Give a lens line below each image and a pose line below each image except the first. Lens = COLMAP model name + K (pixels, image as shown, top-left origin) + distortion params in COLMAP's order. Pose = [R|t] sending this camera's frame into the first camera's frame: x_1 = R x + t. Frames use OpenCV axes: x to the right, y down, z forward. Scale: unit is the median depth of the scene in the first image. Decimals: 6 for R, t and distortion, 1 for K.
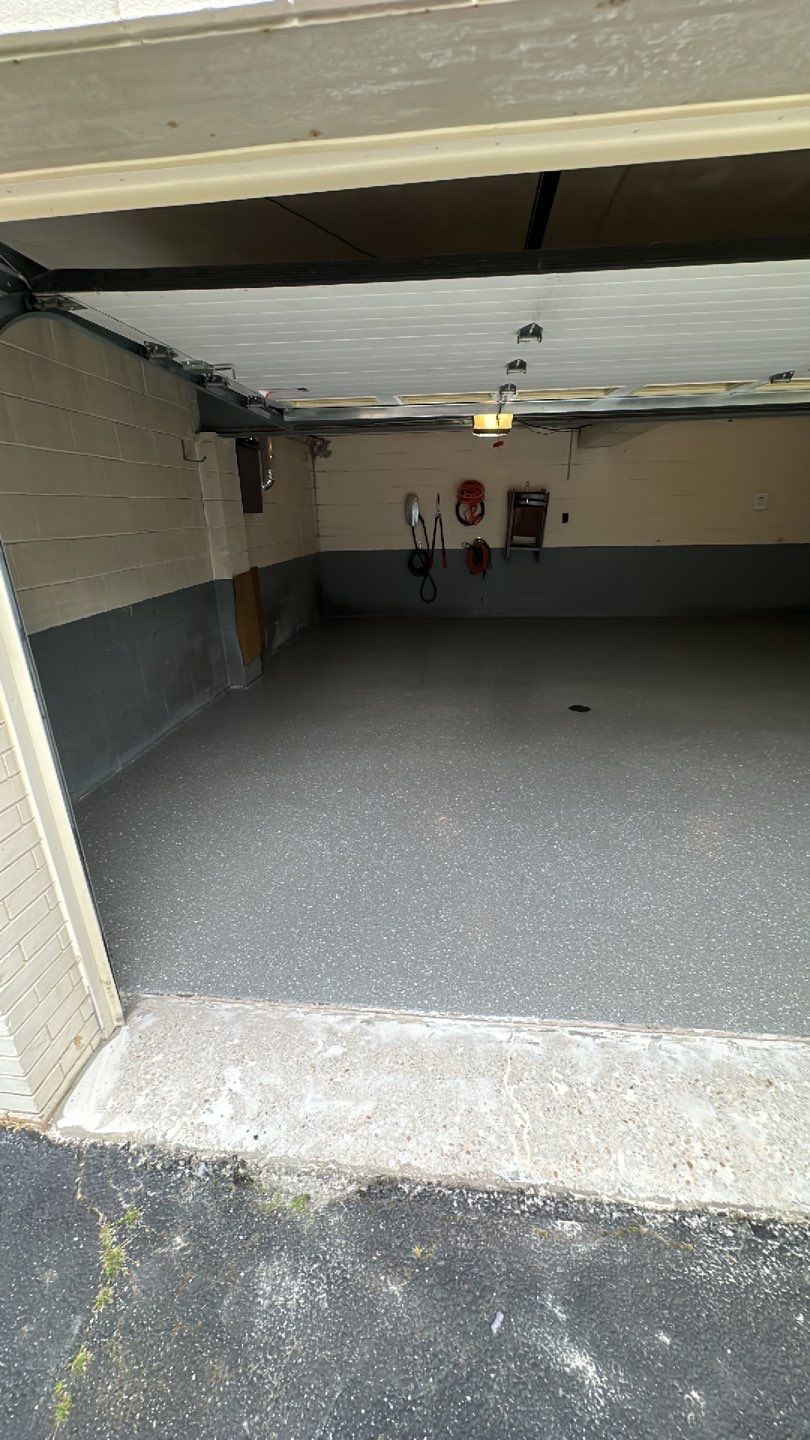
lens RADIAL K [[552.5, 0, 402.3], [0, 552.5, 716.8], [0, 0, 1]] dist [-0.003125, 0.000650]
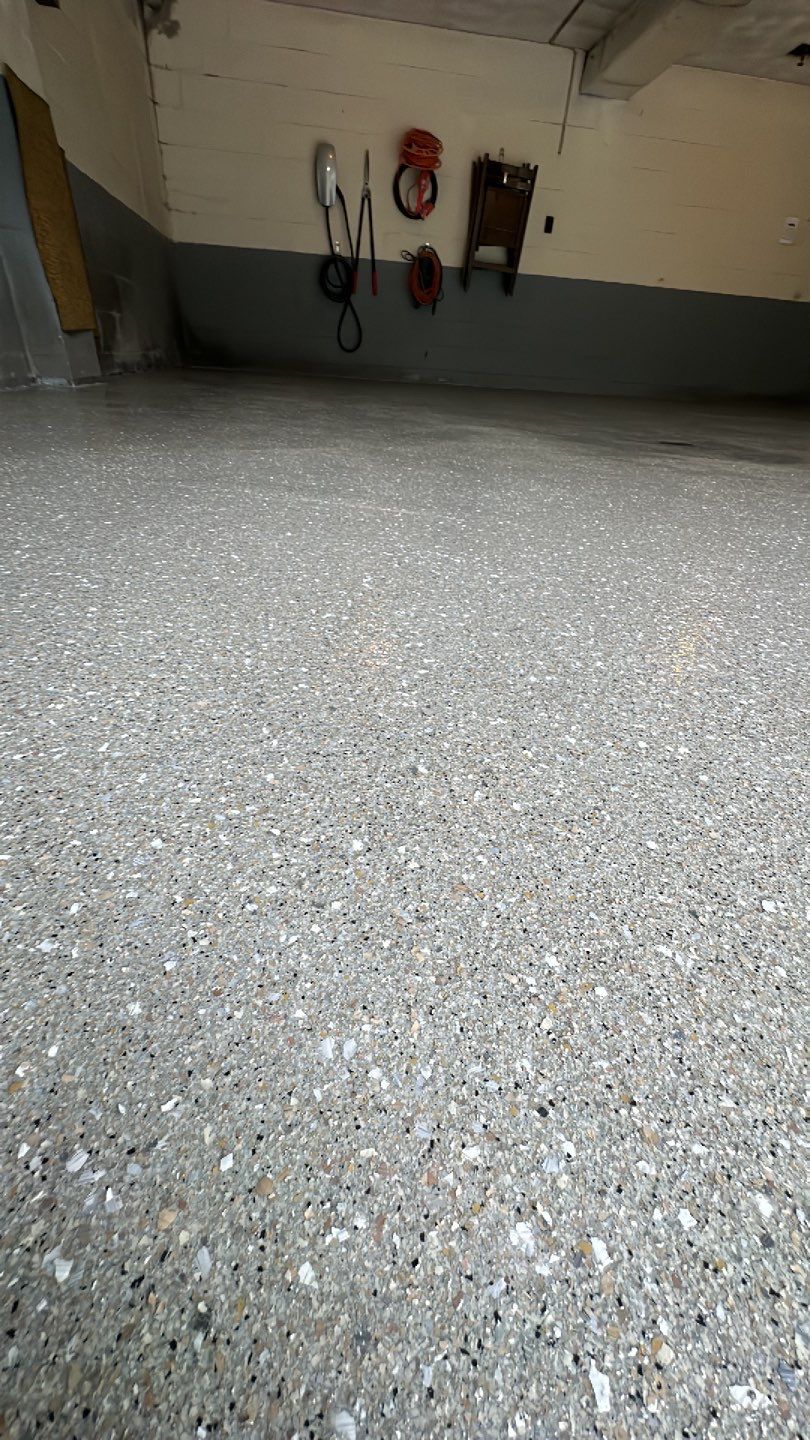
lens RADIAL K [[552.5, 0, 400.0], [0, 552.5, 719.4], [0, 0, 1]] dist [-0.003125, 0.000650]
pose [[0.967500, -0.063421, 0.244789, -0.091828], [0.008255, 0.975443, 0.220098, 0.088948], [-0.252737, -0.210924, 0.944264, 0.260507]]
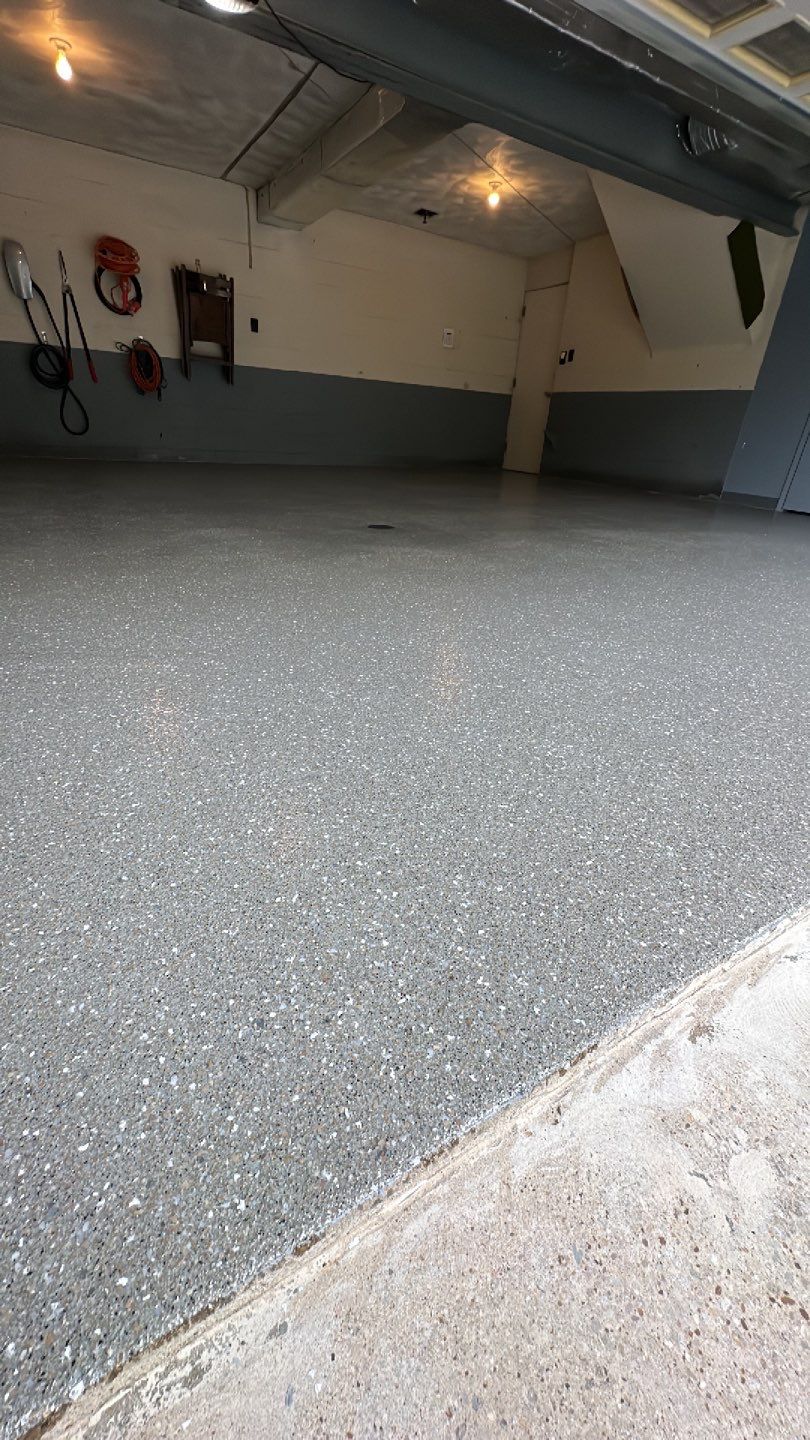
lens RADIAL K [[552.5, 0, 402.6], [0, 552.5, 719.8], [0, 0, 1]] dist [-0.003125, 0.000650]
pose [[0.804196, -0.217528, 0.553128, -0.086682], [0.138503, 0.973586, 0.181512, 0.068152], [-0.578002, -0.069361, 0.813082, 0.205405]]
